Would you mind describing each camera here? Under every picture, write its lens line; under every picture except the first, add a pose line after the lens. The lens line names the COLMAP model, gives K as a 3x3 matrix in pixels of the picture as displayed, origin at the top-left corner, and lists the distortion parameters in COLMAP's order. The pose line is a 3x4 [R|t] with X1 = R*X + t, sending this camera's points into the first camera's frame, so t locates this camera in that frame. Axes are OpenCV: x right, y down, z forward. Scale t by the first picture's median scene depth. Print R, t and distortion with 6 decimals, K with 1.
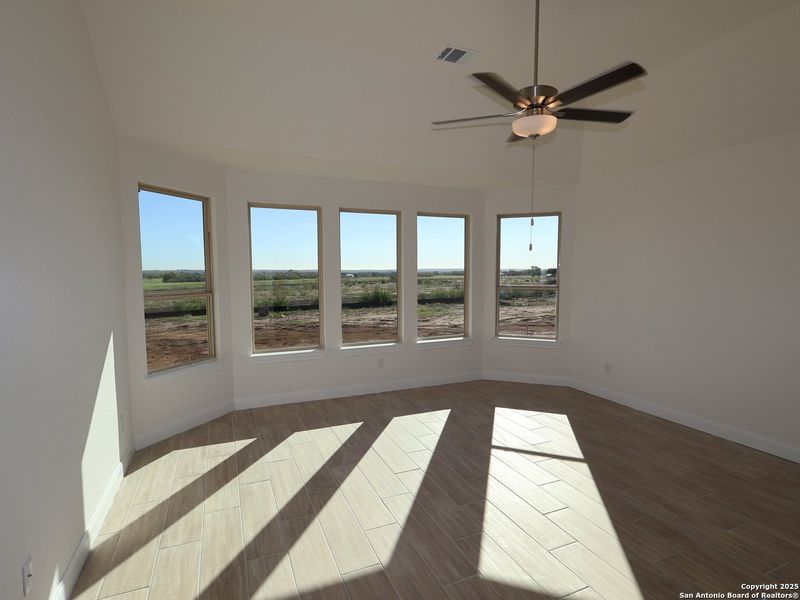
lens RADIAL K [[419.9, 0, 400.0], [0, 419.9, 300.0], [0, 0, 1]] dist [0.009345, 0.001160]
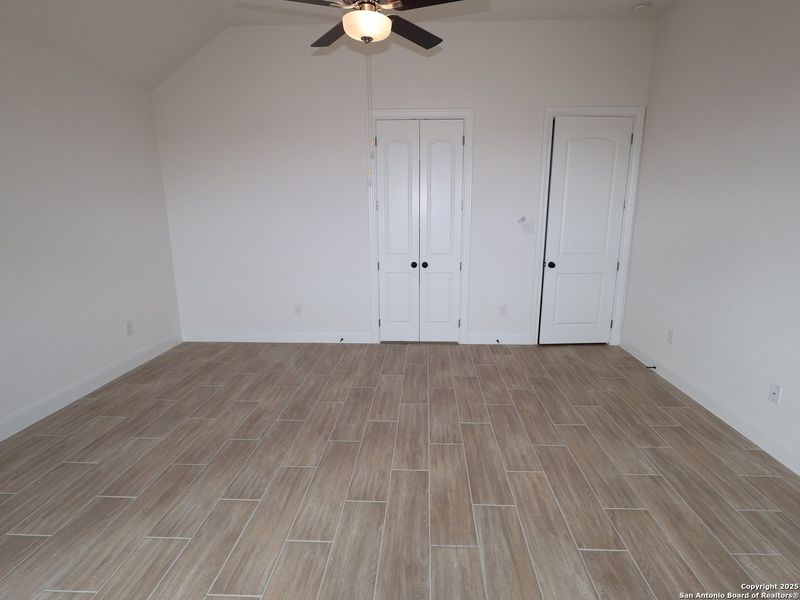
lens RADIAL K [[419.9, 0, 400.0], [0, 419.9, 300.0], [0, 0, 1]] dist [0.009345, 0.001160]
pose [[-0.890122, -0.093043, 0.446123, -0.094432], [0.040363, 0.958994, 0.280539, -0.061443], [-0.453932, 0.267721, -0.849866, 0.934996]]
